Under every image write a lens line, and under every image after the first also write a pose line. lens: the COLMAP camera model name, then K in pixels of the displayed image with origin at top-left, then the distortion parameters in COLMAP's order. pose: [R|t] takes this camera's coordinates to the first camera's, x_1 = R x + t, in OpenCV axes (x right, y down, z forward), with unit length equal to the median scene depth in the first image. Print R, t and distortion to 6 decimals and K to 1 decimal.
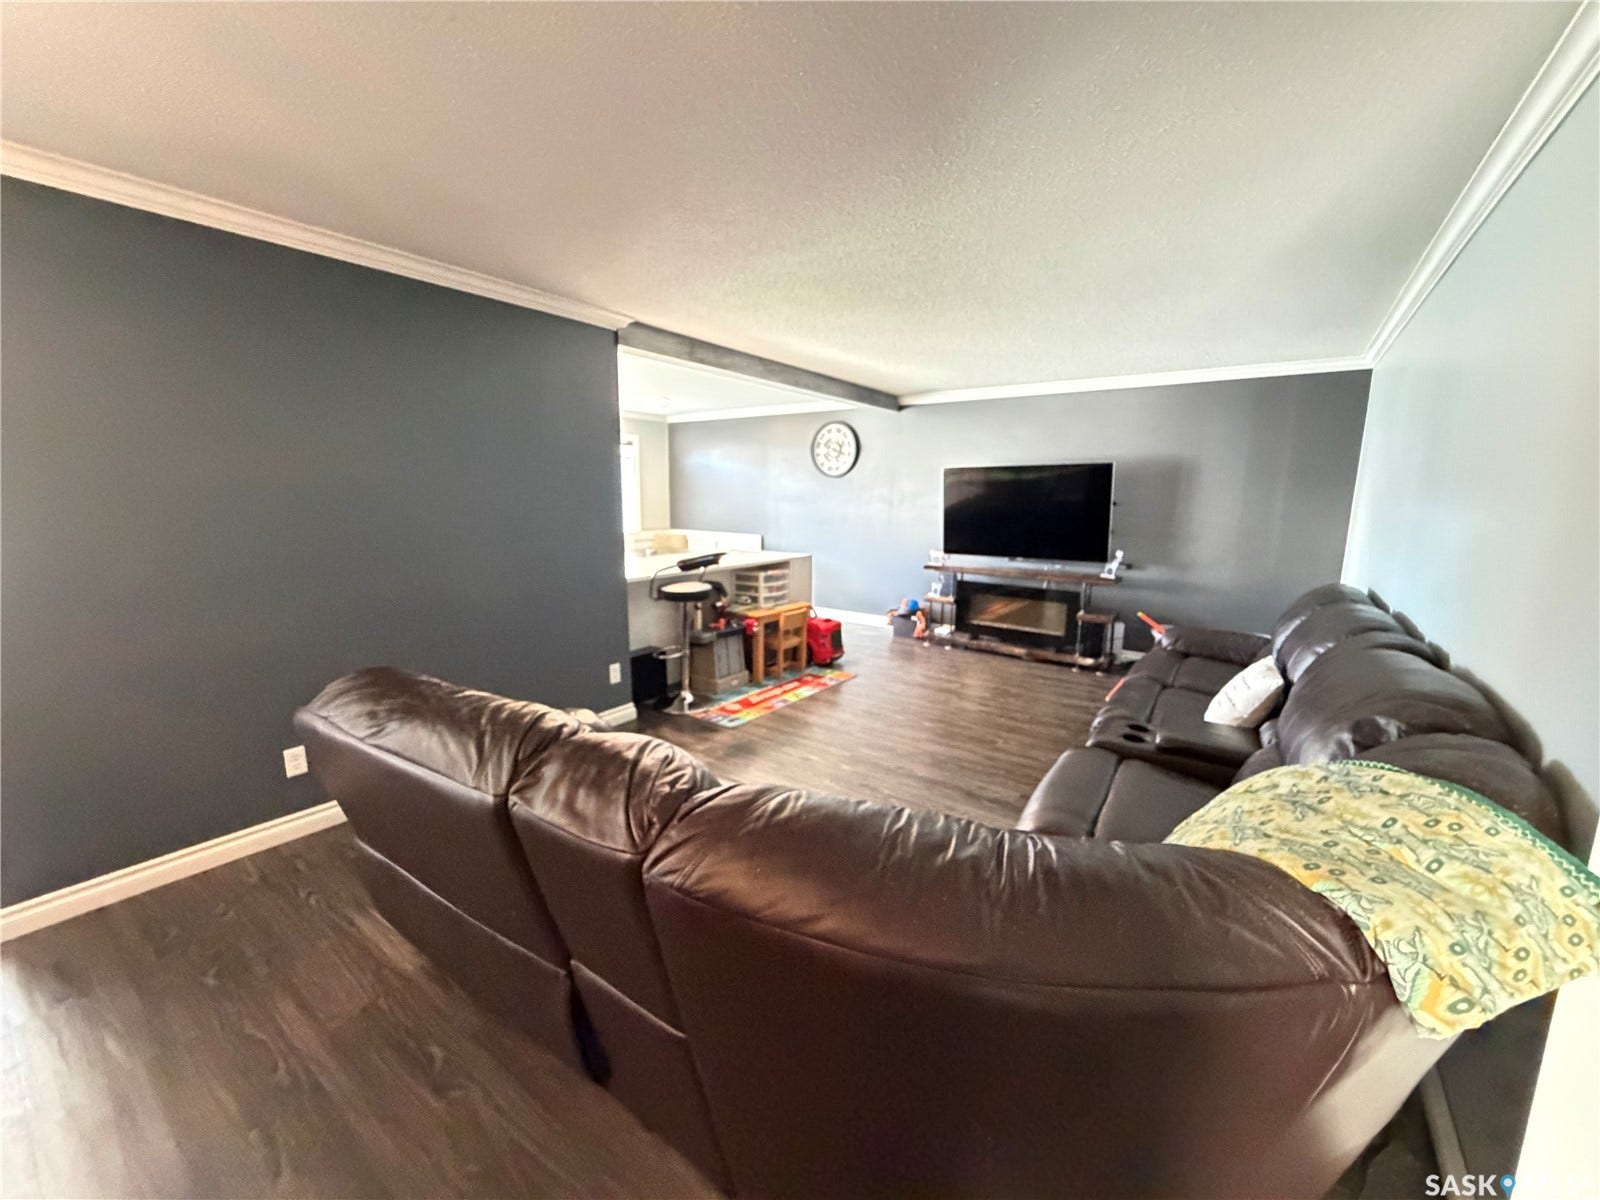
lens RADIAL K [[635.3, 0, 793.6], [0, 635.3, 600.2], [0, 0, 1]] dist [-0.001013, -0.000024]
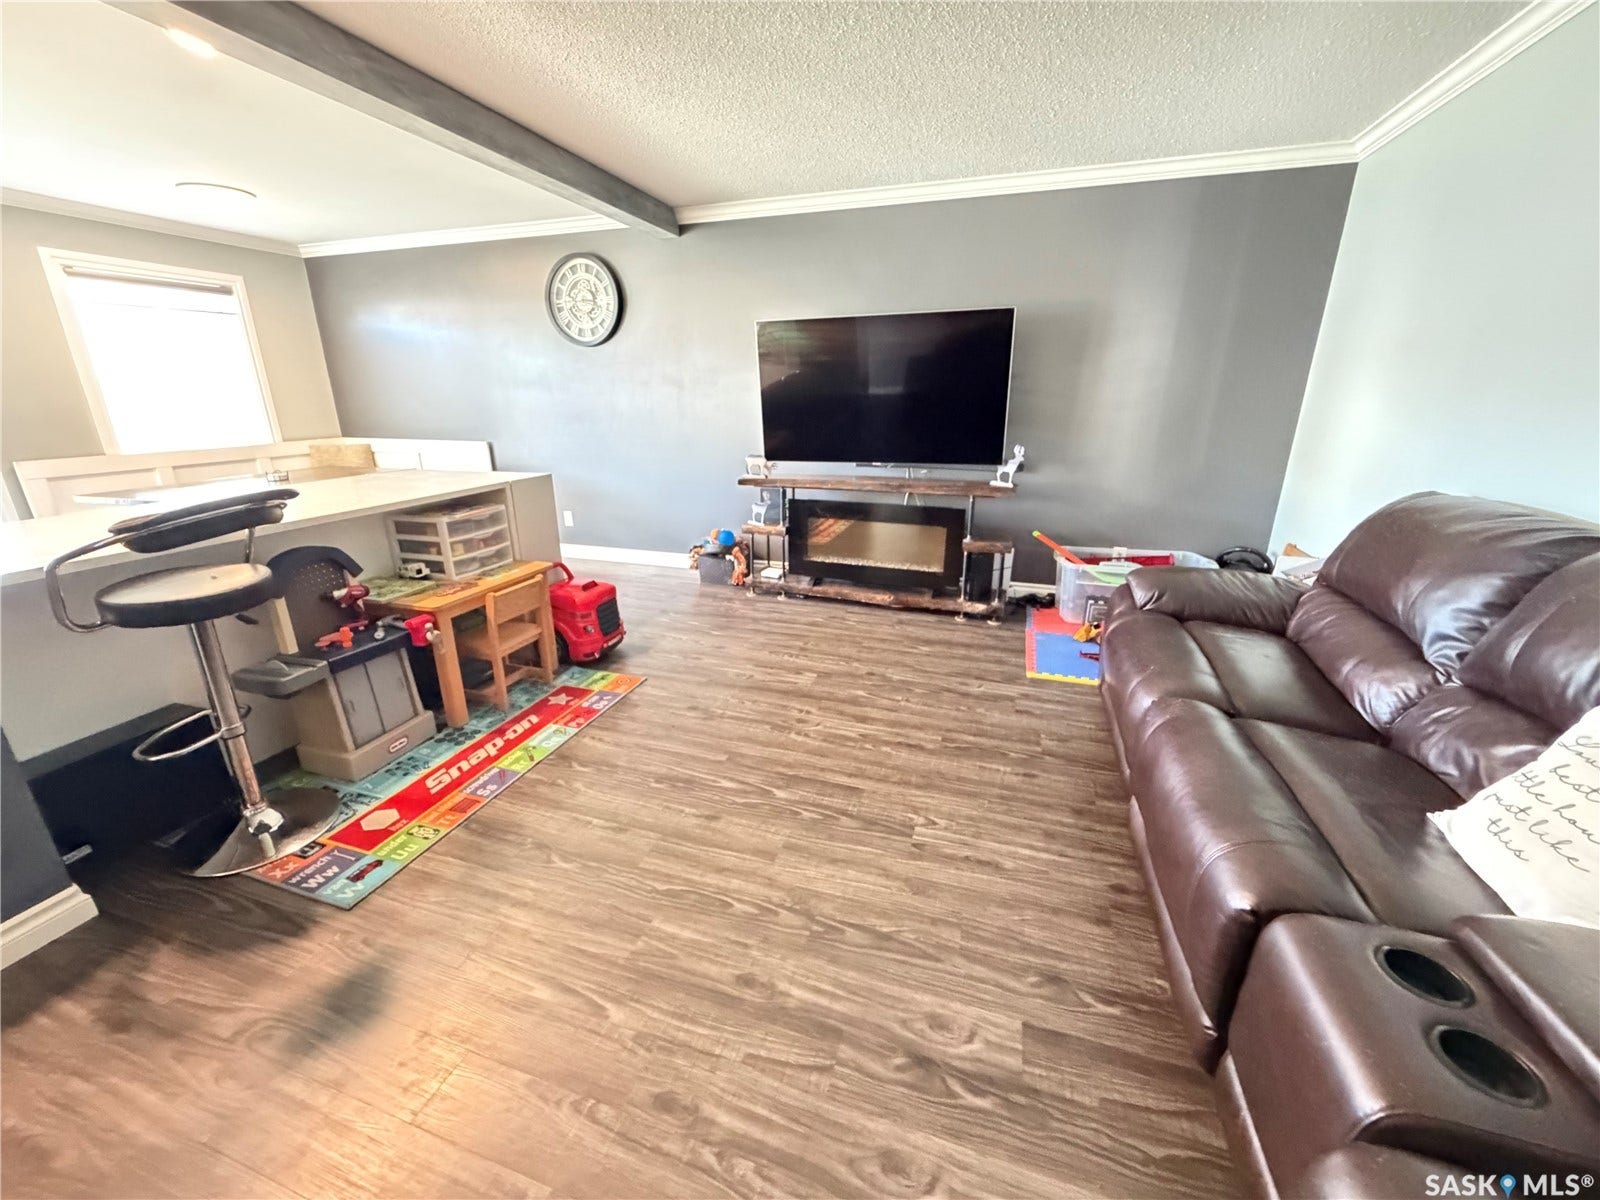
lens RADIAL K [[636.9, 0, 792.0], [0, 636.9, 598.6], [0, 0, 1]] dist [0.000526, -0.000269]
pose [[0.952474, -0.109048, 0.284432, 0.066384], [0.065176, 0.985059, 0.159407, -0.040839], [-0.297565, -0.133292, 0.945351, 0.399775]]
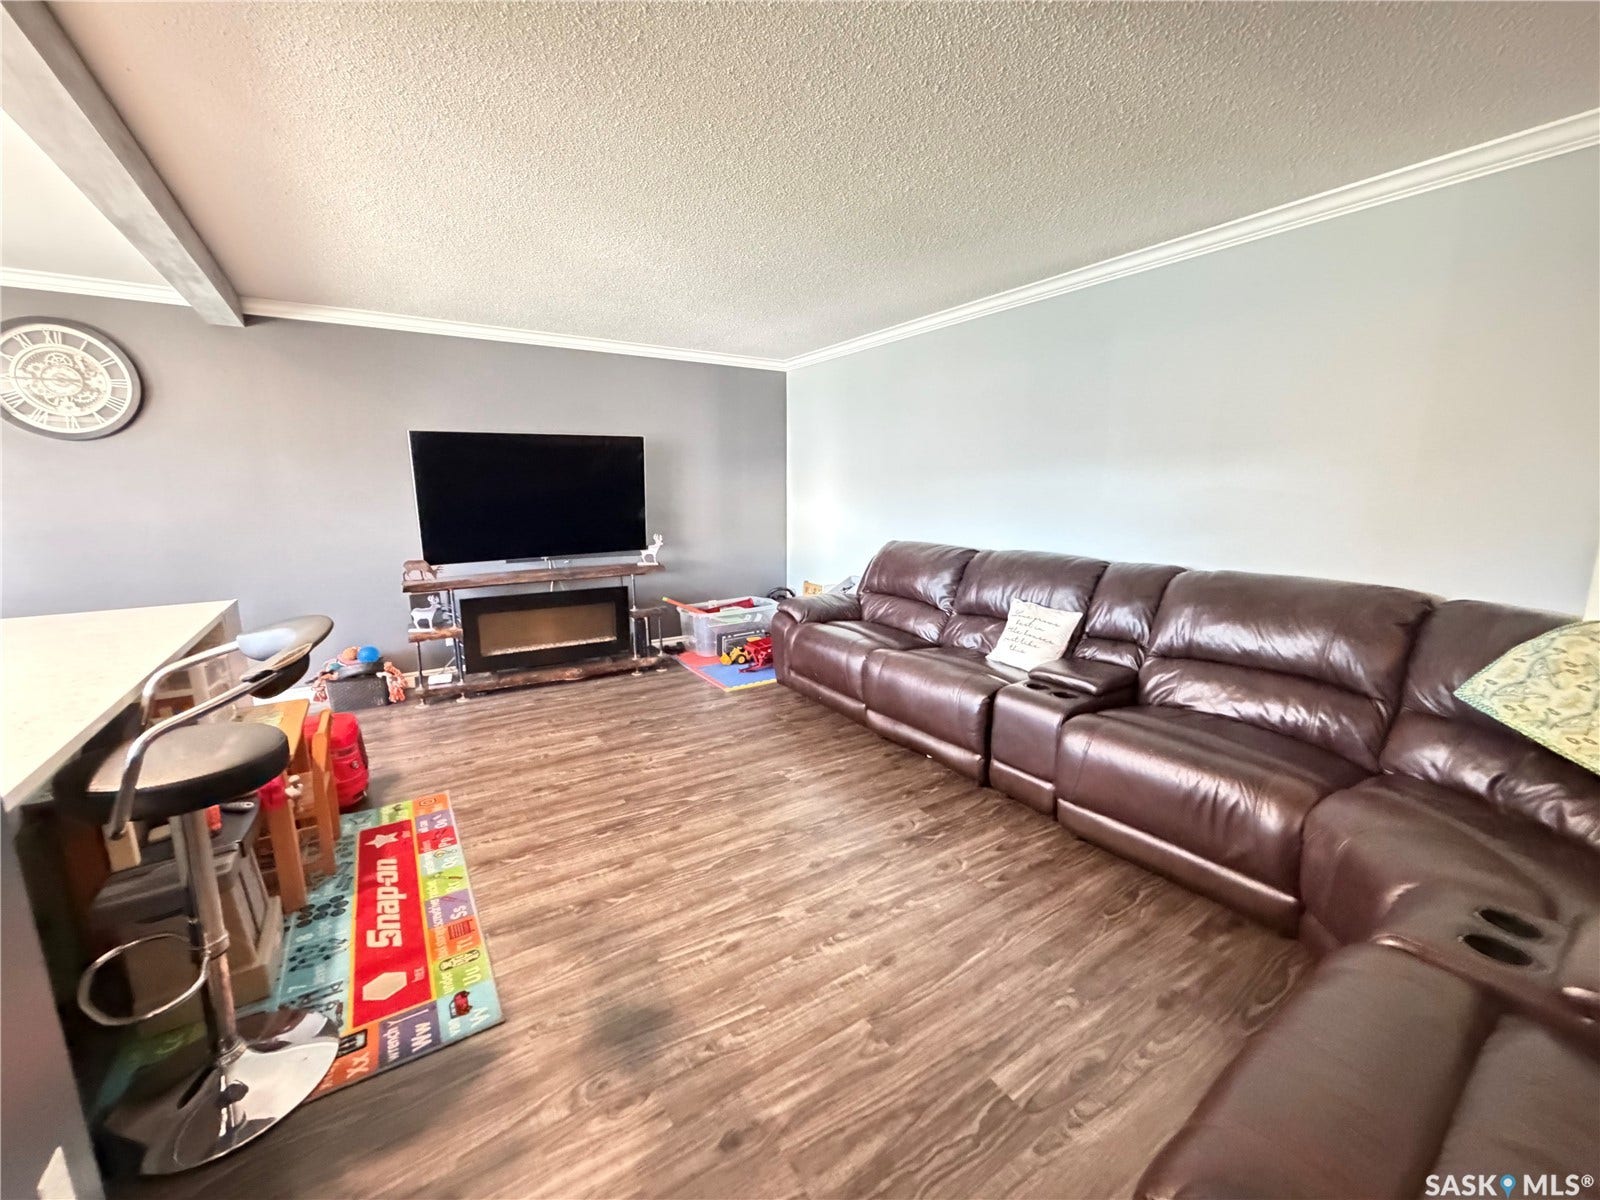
lens RADIAL K [[636.9, 0, 788.6], [0, 636.9, 599.3], [0, 0, 1]] dist [0.000526, -0.000269]
pose [[0.364027, -0.178051, 0.914211, -0.274453], [0.162402, 0.978655, 0.125936, -0.070560], [-0.917120, 0.102626, 0.385173, 0.478360]]
